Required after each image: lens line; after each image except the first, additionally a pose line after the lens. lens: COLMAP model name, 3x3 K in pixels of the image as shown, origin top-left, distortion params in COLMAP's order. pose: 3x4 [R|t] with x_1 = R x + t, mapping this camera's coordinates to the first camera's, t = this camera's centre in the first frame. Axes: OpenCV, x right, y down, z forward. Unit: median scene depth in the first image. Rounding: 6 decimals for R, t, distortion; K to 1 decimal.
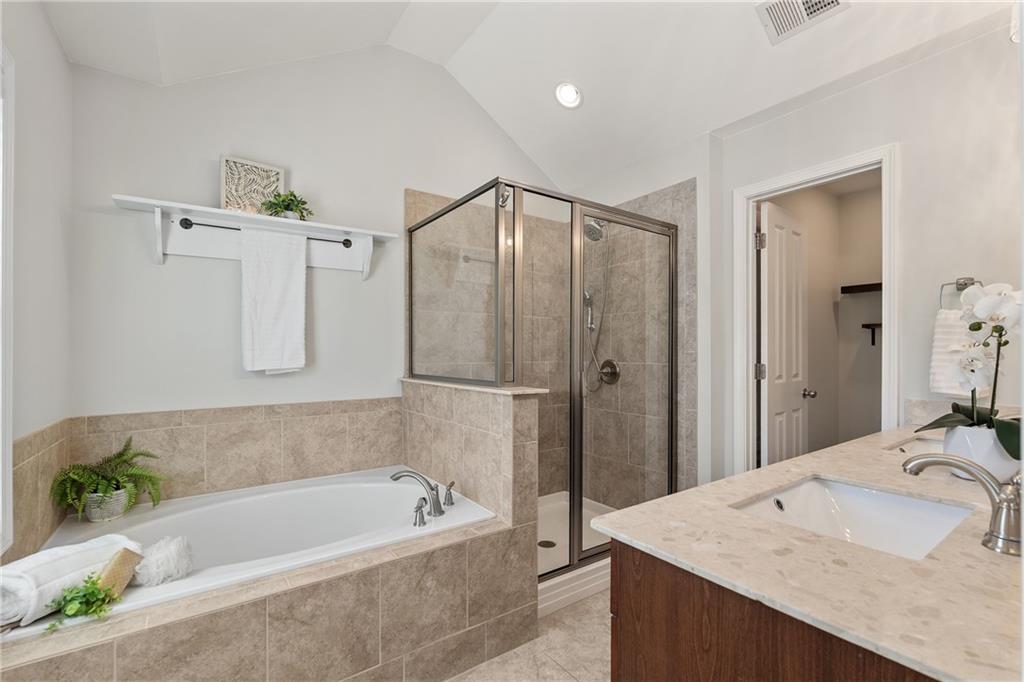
lens RADIAL K [[456.1, 0, 515.1], [0, 456.1, 351.5], [0, 0, 1]] dist [-0.001922, -0.000154]
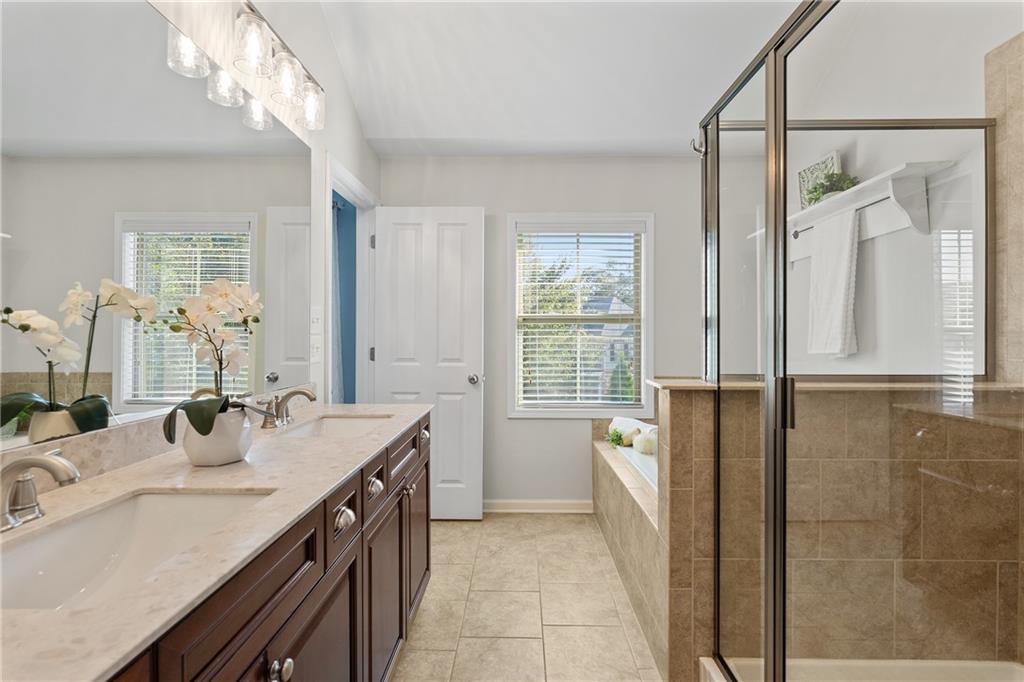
lens RADIAL K [[473.2, 0, 512.0], [0, 473.2, 341.0], [0, 0, 1]] dist [-0.000022, 0.000038]
pose [[-0.594811, 0.005366, -0.803847, 0.770022], [0.001281, 0.999983, 0.005728, 0.003169], [0.803864, 0.002377, -0.594808, 1.113993]]
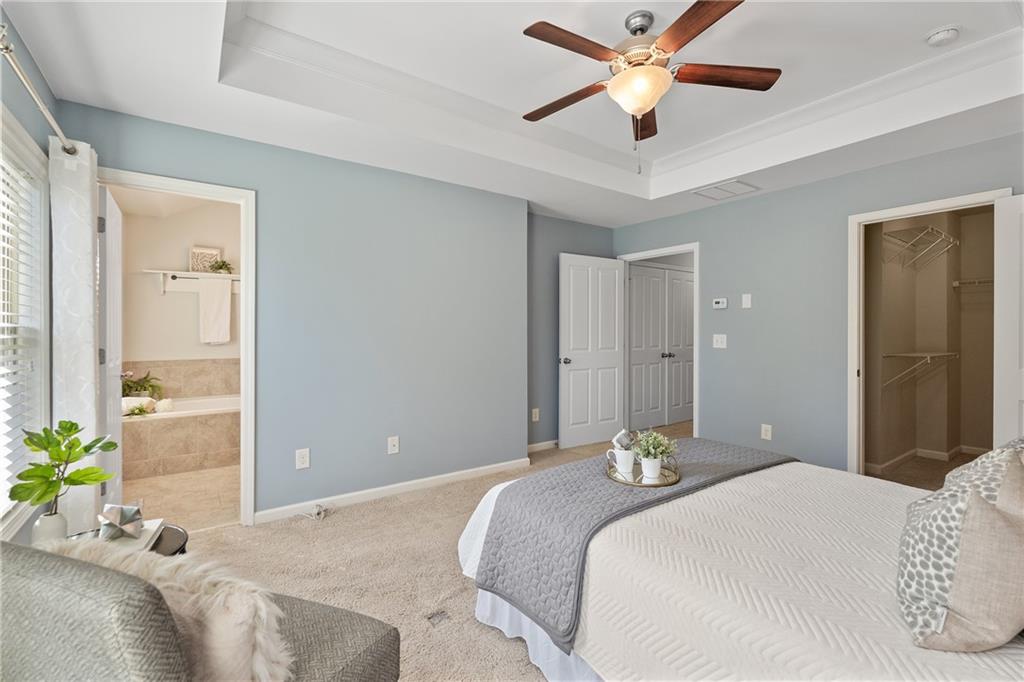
lens RADIAL K [[454.7, 0, 513.5], [0, 454.7, 332.5], [0, 0, 1]] dist [-0.001194, -0.000152]
pose [[0.999993, 0.003597, -0.001151, 0.984540], [-0.003595, 0.999992, 0.001884, -0.018182], [0.001158, -0.001880, 0.999998, -1.276904]]
